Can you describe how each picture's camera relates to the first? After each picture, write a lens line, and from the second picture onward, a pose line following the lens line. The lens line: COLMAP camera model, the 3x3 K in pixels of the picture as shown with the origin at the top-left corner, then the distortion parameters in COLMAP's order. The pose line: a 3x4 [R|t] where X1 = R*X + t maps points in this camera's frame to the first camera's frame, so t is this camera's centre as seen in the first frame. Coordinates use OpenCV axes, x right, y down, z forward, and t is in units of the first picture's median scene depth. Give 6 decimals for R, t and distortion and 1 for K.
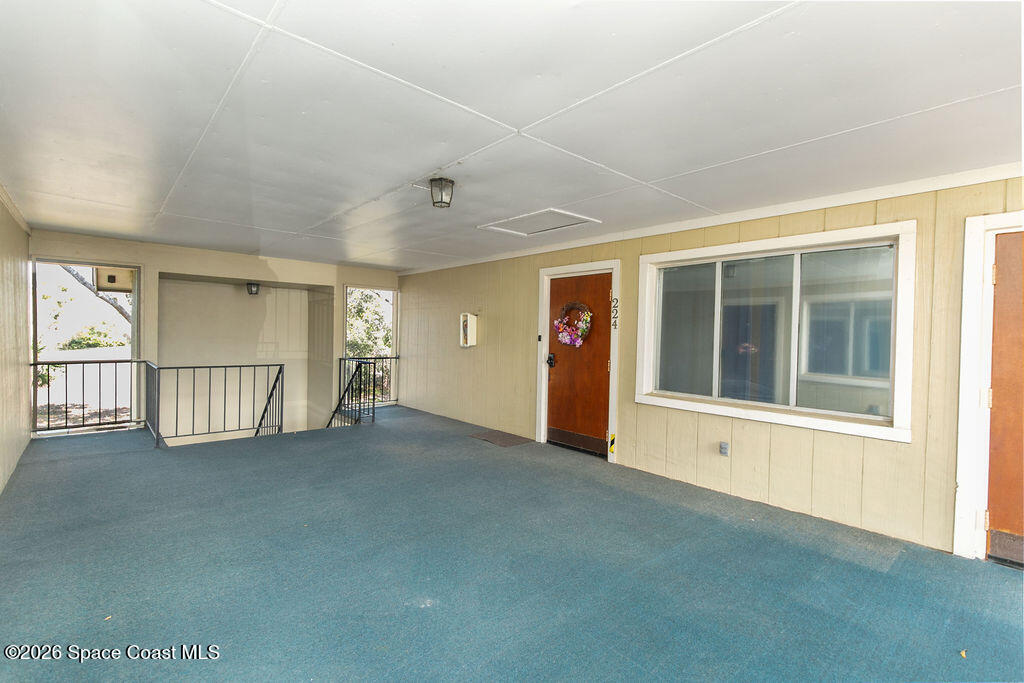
lens RADIAL K [[460.0, 0, 509.0], [0, 460.0, 341.9], [0, 0, 1]] dist [0.009341, -0.001170]
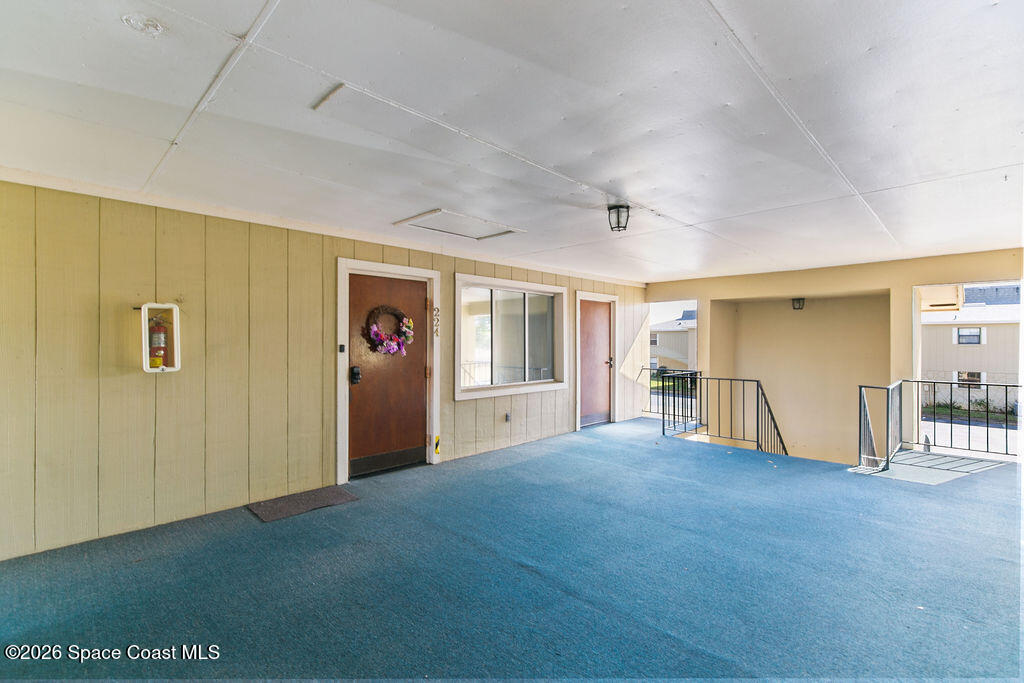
lens RADIAL K [[460.0, 0, 509.0], [0, 460.0, 341.9], [0, 0, 1]] dist [0.009341, -0.001170]
pose [[-0.062231, -0.017984, 0.997900, -0.832120], [0.017667, 0.999661, 0.019117, -0.032587], [-0.997905, 0.018820, -0.061892, 0.897113]]
